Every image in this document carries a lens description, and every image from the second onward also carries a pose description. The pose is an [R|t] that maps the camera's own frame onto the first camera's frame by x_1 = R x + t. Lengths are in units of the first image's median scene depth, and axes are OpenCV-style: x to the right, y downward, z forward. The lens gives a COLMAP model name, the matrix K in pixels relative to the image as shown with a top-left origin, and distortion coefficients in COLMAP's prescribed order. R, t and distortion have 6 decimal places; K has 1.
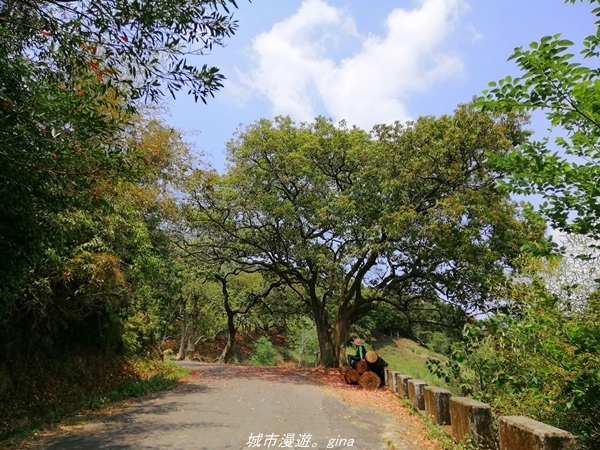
lens RADIAL K [[455.0, 0, 304.1], [0, 455.0, 222.3], [0, 0, 1]] dist [0.041368, -0.036606]
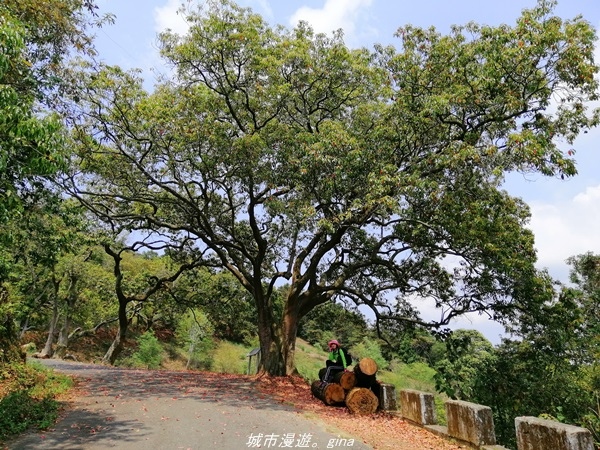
lens RADIAL K [[455.0, 0, 296.8], [0, 455.0, 229.5], [0, 0, 1]] dist [0.041368, -0.036606]
pose [[0.970201, 0.086285, 0.226418, -0.060589], [-0.090690, 0.995837, 0.009108, 0.045341], [-0.224690, -0.029371, 0.973988, 0.175663]]
